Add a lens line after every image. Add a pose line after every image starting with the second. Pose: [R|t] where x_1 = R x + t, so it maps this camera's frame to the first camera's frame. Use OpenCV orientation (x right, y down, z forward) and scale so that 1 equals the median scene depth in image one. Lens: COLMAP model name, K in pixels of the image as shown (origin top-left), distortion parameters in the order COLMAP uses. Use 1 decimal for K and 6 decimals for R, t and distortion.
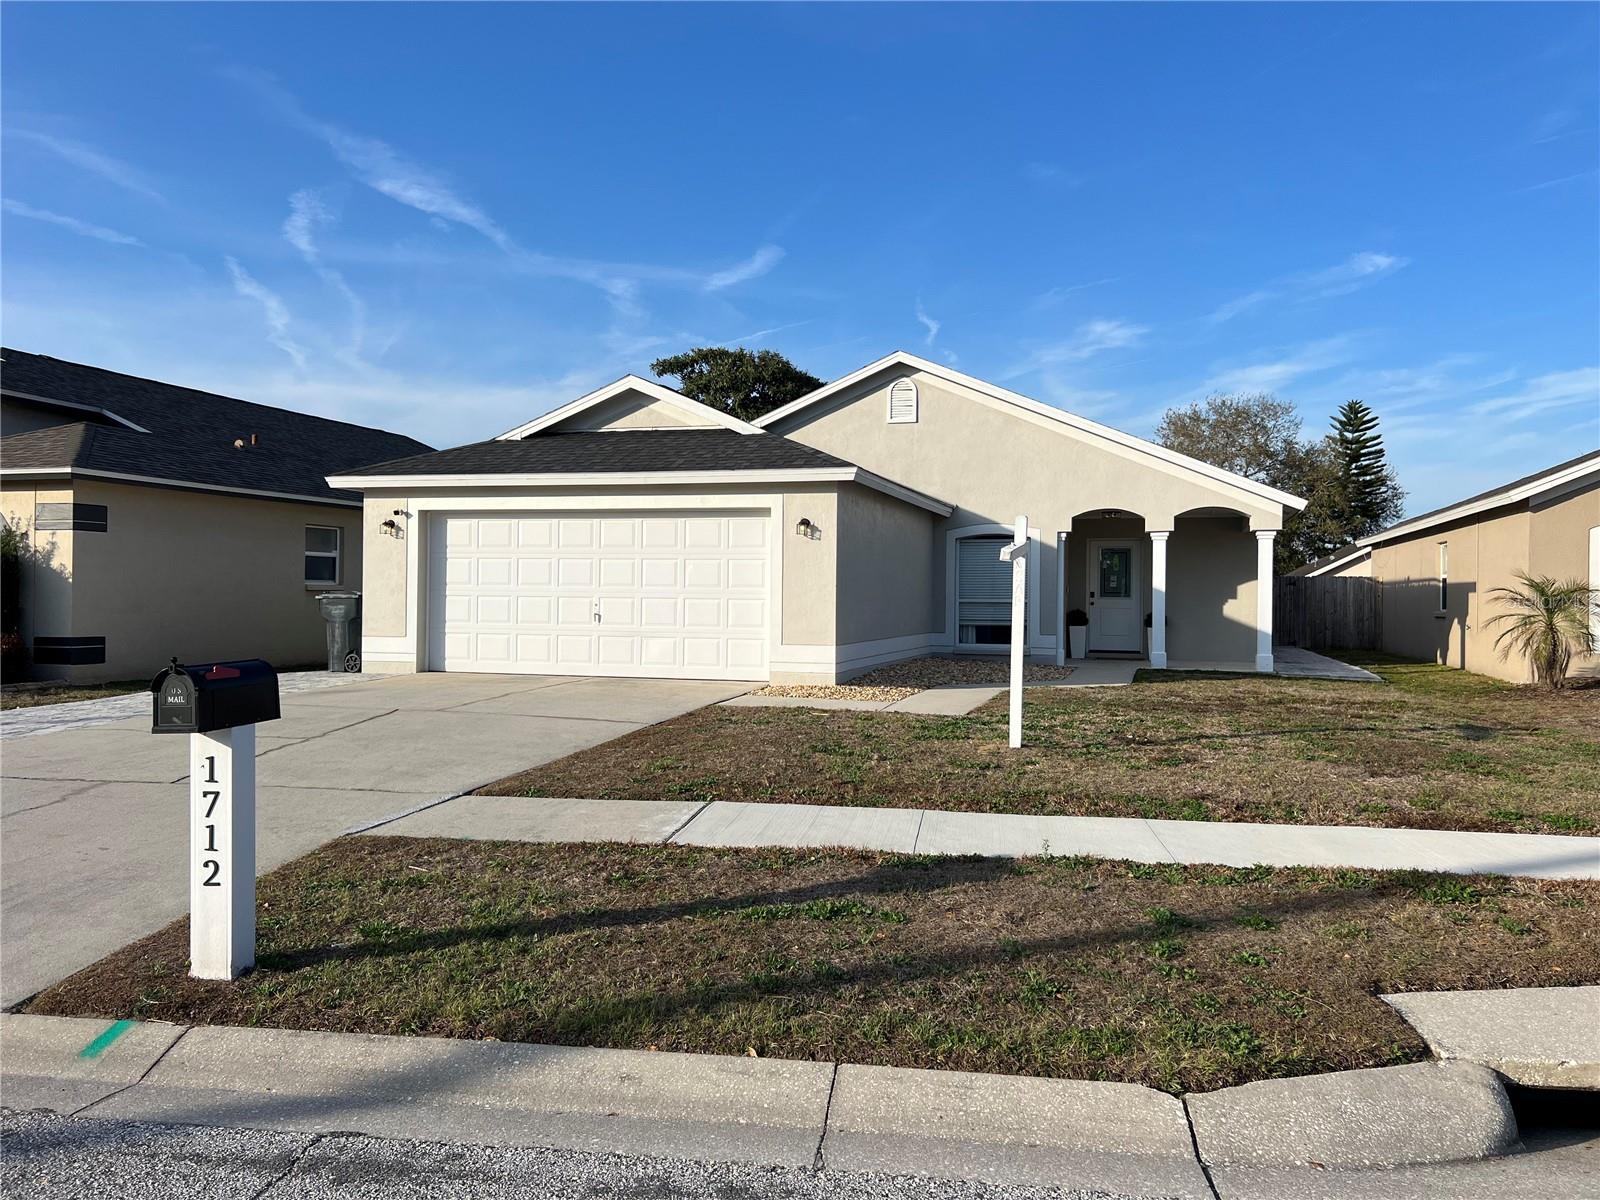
lens RADIAL K [[1236.6, 0, 800.0], [0, 1236.6, 600.0], [0, 0, 1]] dist [0.076879, -0.083271]
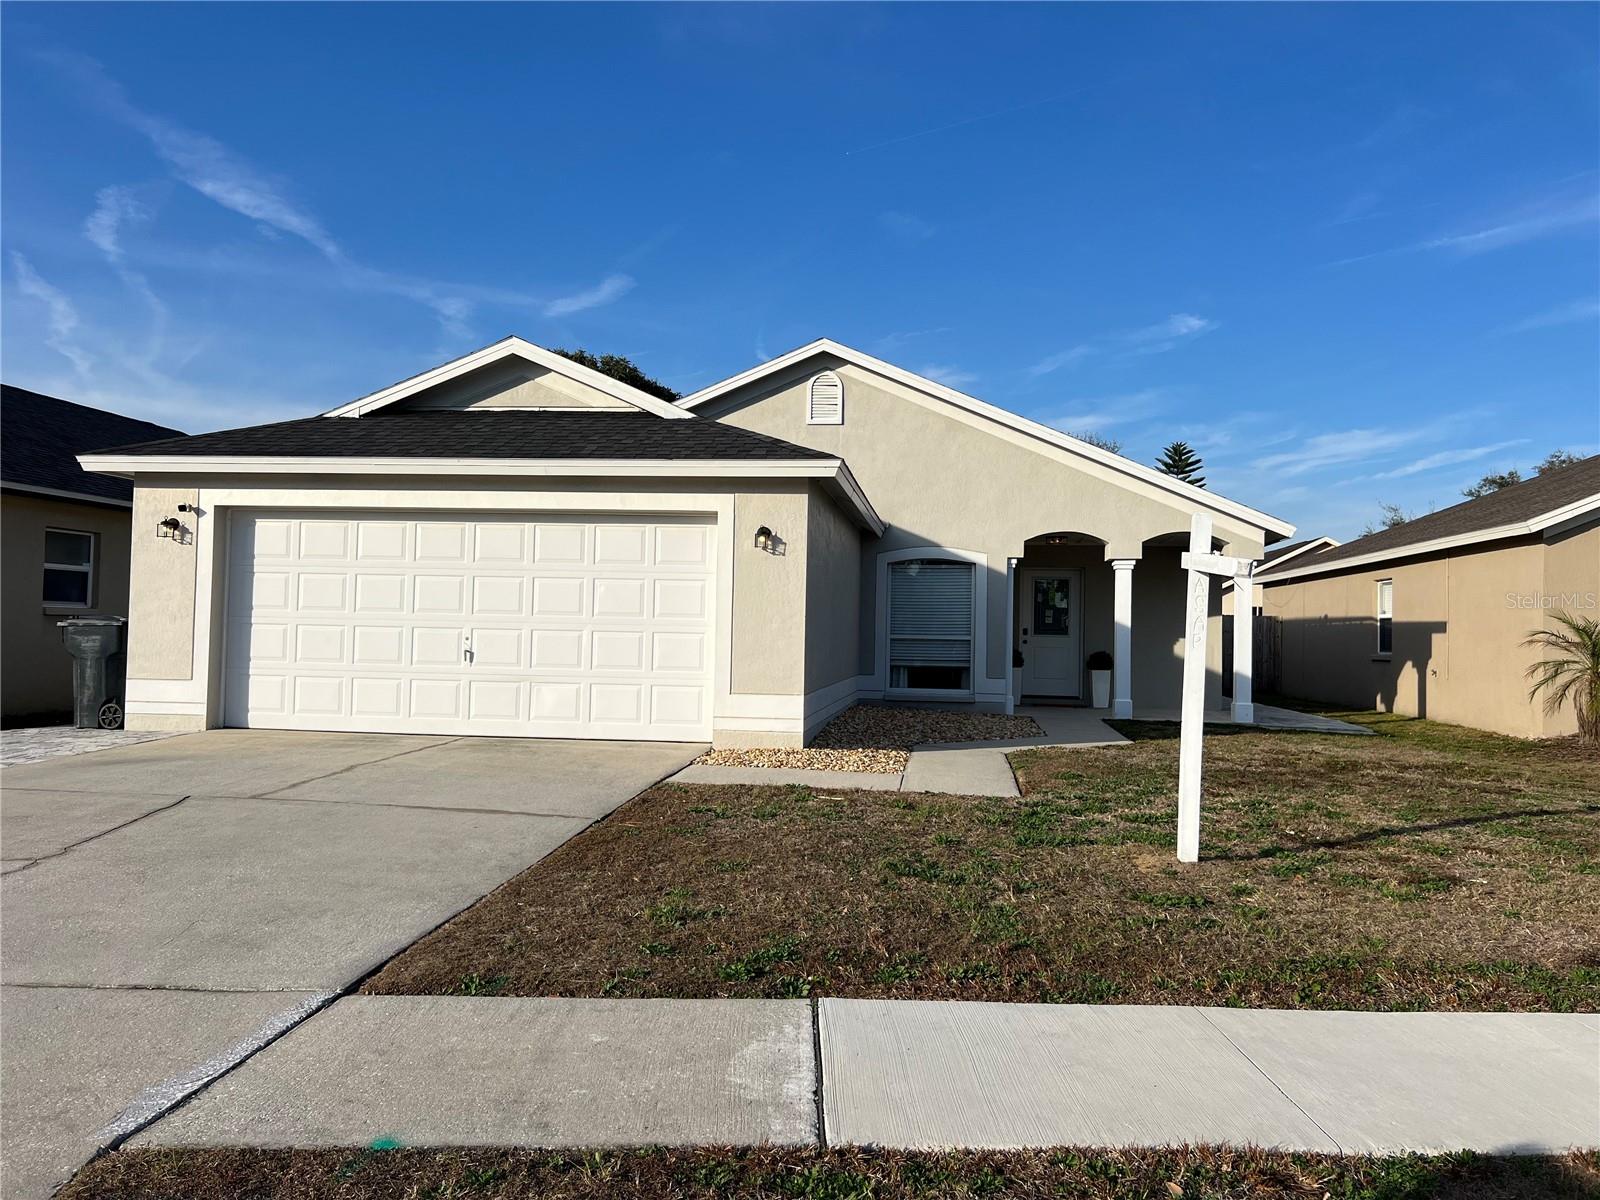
lens RADIAL K [[1236.6, 0, 800.0], [0, 1236.6, 600.0], [0, 0, 1]] dist [0.076879, -0.083271]
pose [[0.986735, 0.014768, 0.161669, -0.085762], [-0.010317, 0.999545, -0.028338, 0.000032], [-0.162014, 0.026294, 0.986438, 0.222641]]
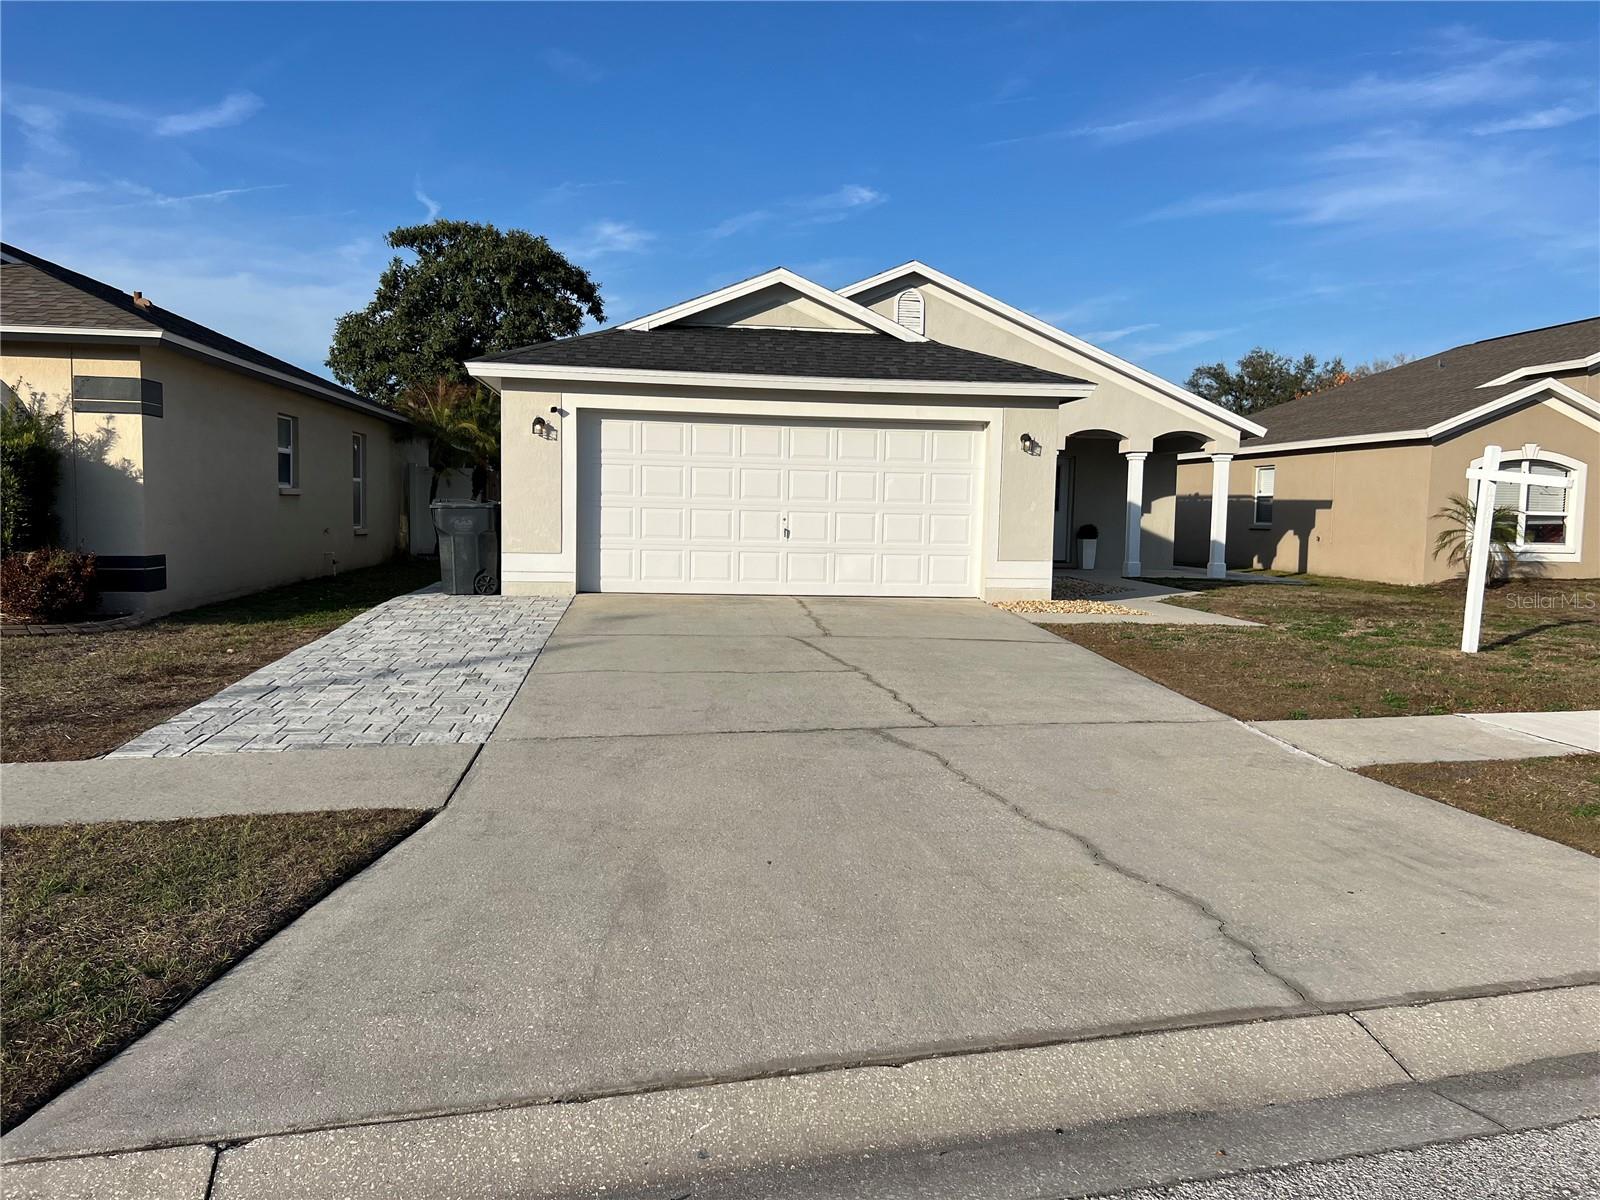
lens RADIAL K [[1236.6, 0, 800.0], [0, 1236.6, 600.0], [0, 0, 1]] dist [0.076879, -0.083271]
pose [[0.914364, -0.020459, 0.404377, -0.509329], [-0.011309, 0.997043, 0.076015, -0.005925], [-0.404736, -0.074079, 0.911428, 0.135776]]
